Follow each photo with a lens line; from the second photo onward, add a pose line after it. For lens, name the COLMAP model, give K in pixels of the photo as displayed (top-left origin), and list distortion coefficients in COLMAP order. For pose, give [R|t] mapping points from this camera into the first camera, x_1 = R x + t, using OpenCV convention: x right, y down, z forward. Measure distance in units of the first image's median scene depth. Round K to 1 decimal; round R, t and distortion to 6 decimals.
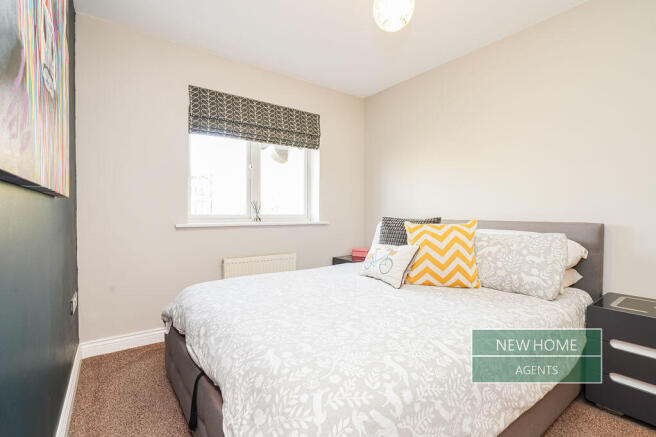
lens RADIAL K [[305.3, 0, 329.4], [0, 305.3, 219.9], [0, 0, 1]] dist [-0.016608, 0.000304]
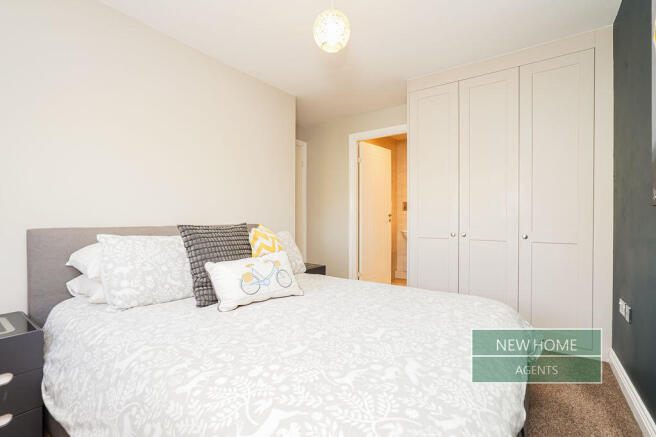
lens RADIAL K [[305.3, 0, 329.4], [0, 305.3, 219.9], [0, 0, 1]] dist [-0.016608, 0.000304]
pose [[-0.403877, 0.005388, 0.914797, -0.673474], [0.034737, 0.999352, 0.009451, -0.009755], [-0.914153, 0.035594, -0.403803, 1.373350]]
